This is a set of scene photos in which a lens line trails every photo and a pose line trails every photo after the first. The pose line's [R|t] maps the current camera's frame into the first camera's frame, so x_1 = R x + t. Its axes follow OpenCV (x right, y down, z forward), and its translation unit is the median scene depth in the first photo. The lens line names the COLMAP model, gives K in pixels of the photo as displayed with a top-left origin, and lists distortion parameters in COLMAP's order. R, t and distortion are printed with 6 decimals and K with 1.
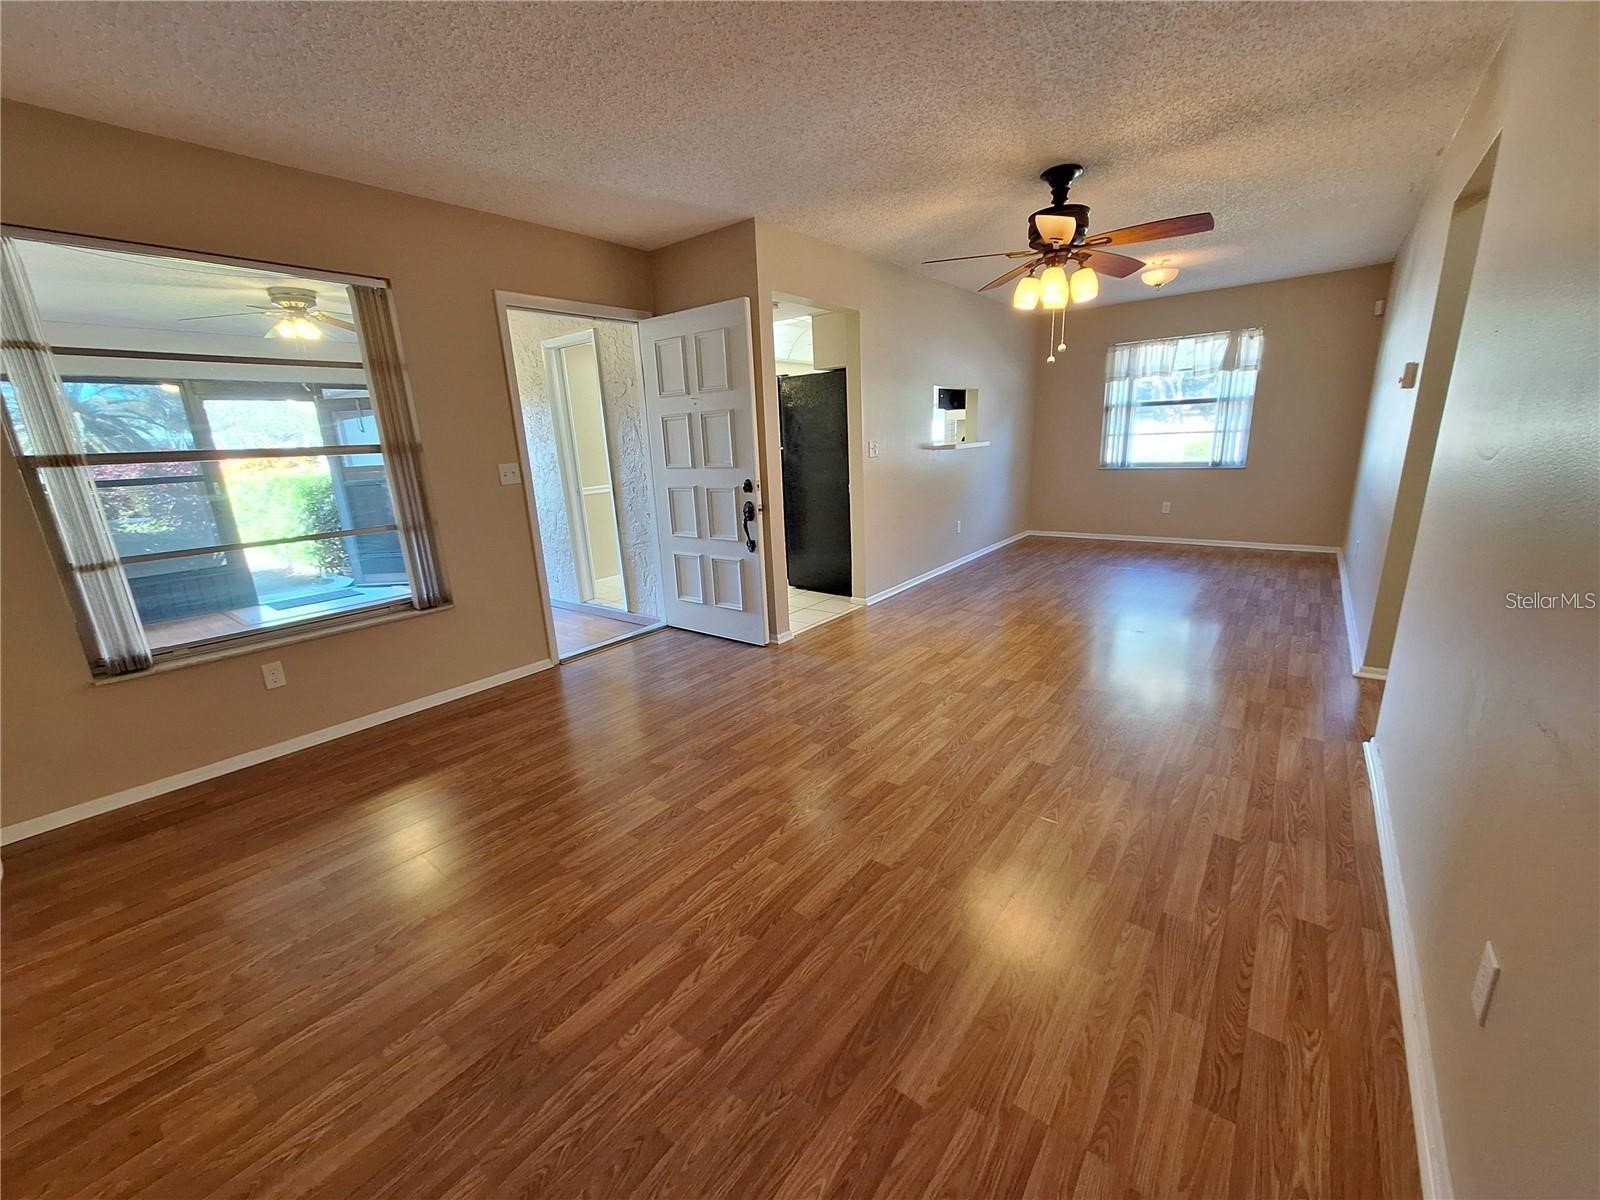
lens RADIAL K [[624.5, 0, 781.4], [0, 624.5, 623.1], [0, 0, 1]] dist [-0.000344, 0.000136]
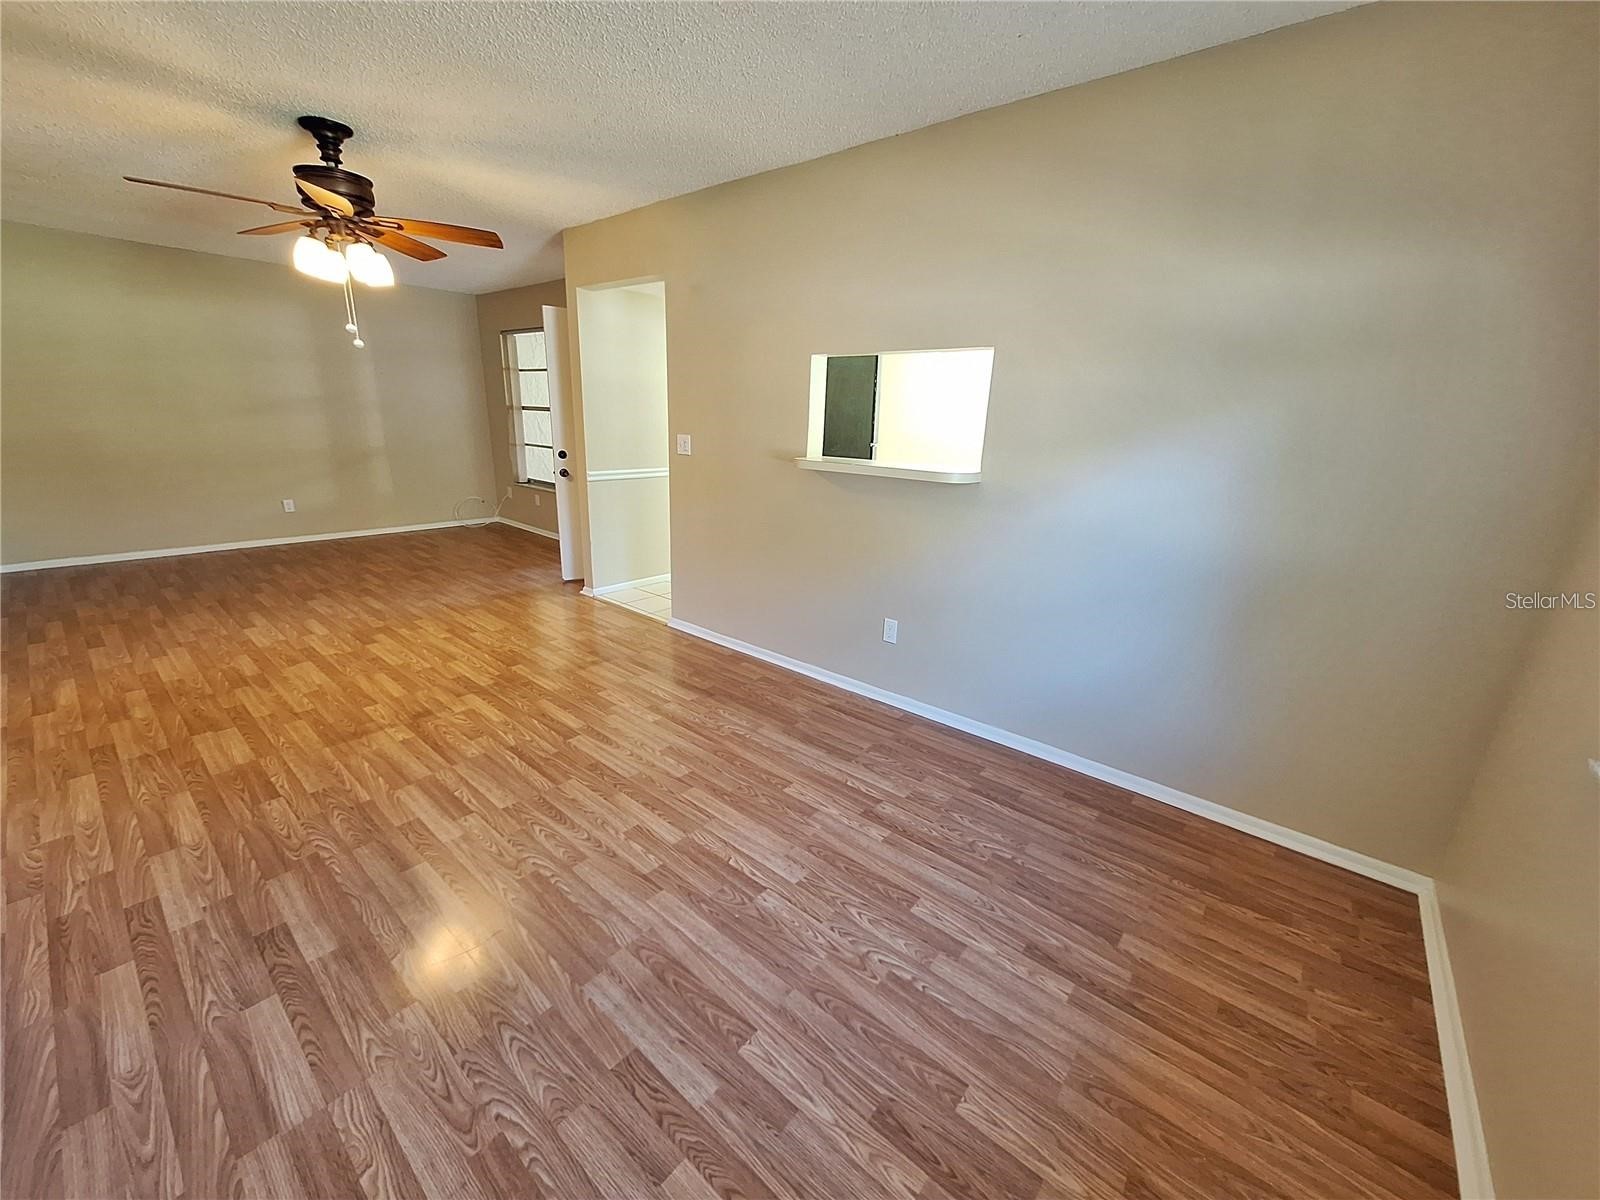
lens RADIAL K [[624.5, 0, 798.3], [0, 624.5, 598.9], [0, 0, 1]] dist [-0.000344, 0.000136]
pose [[-0.015031, 0.325464, -0.945435, 1.313532], [-0.320296, 0.894149, 0.312902, -0.540811], [0.947198, 0.307522, 0.090805, 1.525712]]
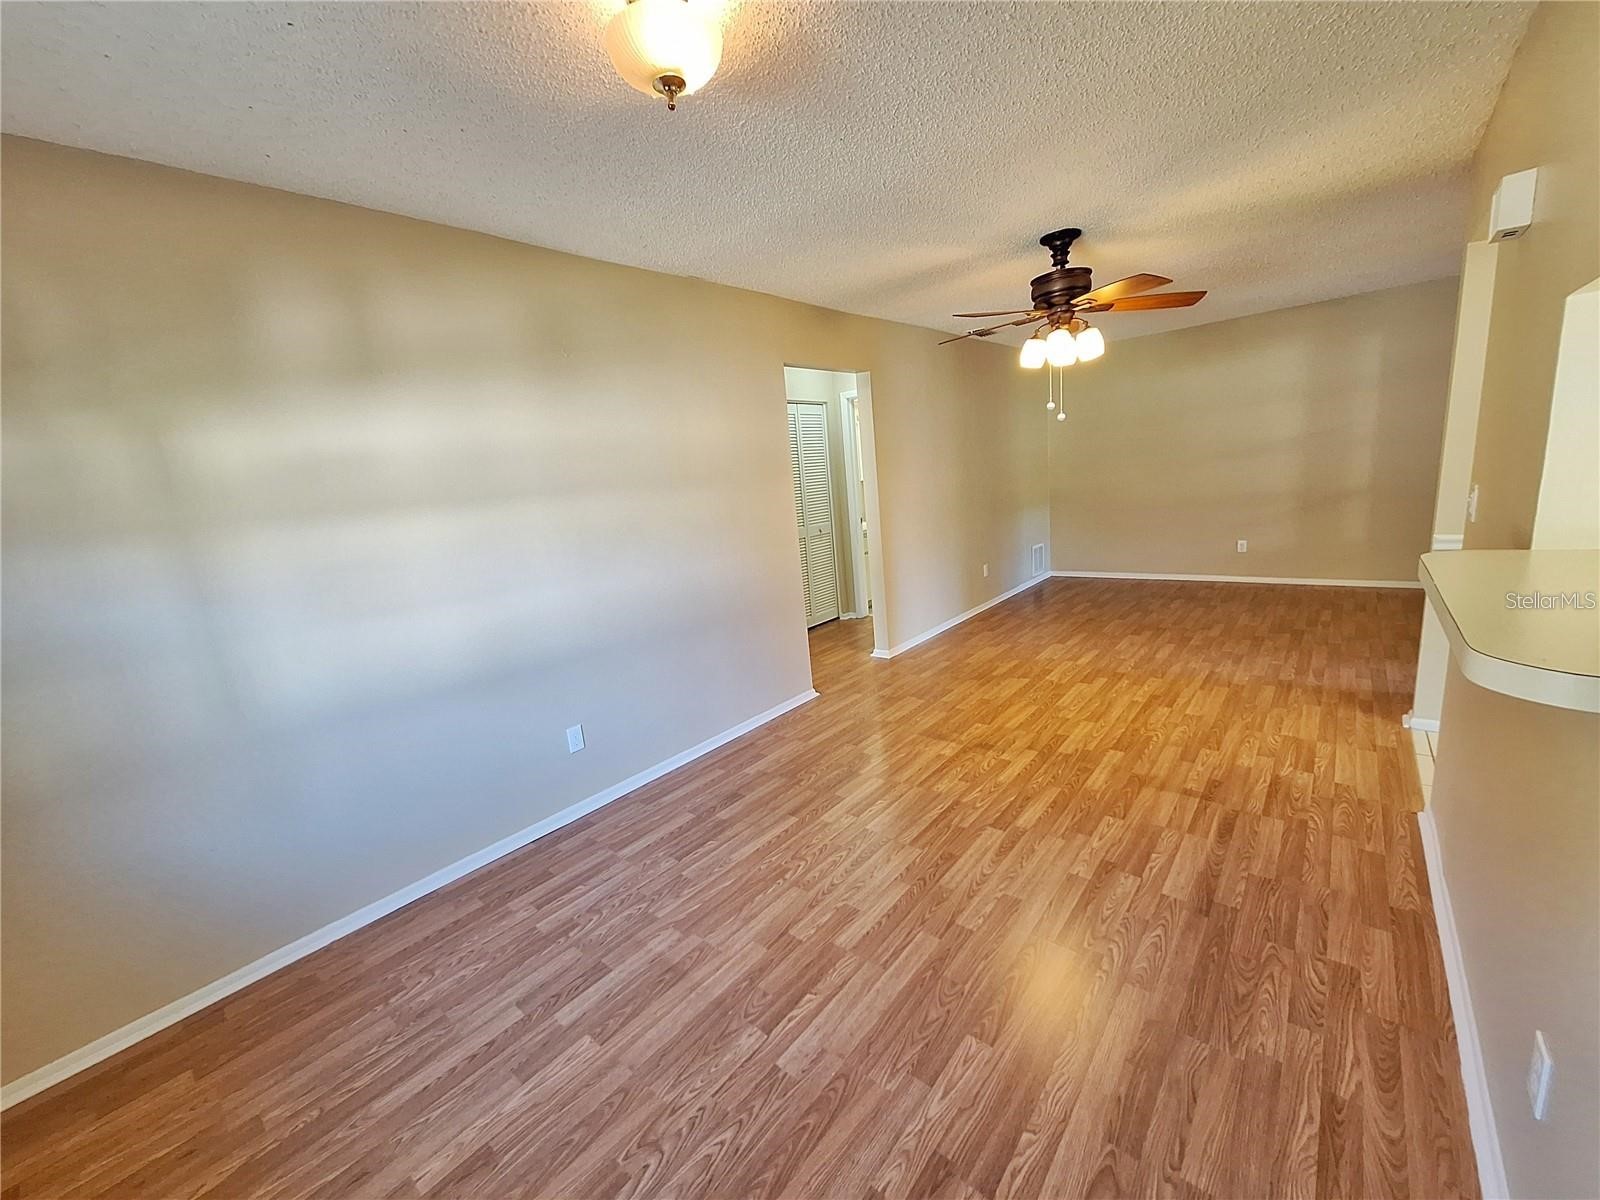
lens RADIAL K [[624.5, 0, 793.7], [0, 624.5, 602.7], [0, 0, 1]] dist [-0.000344, 0.000136]
pose [[-0.990357, 0.129367, 0.049569, 0.802320], [0.137417, 0.871879, 0.470047, -0.649729], [0.017590, 0.472326, -0.881249, 1.889170]]
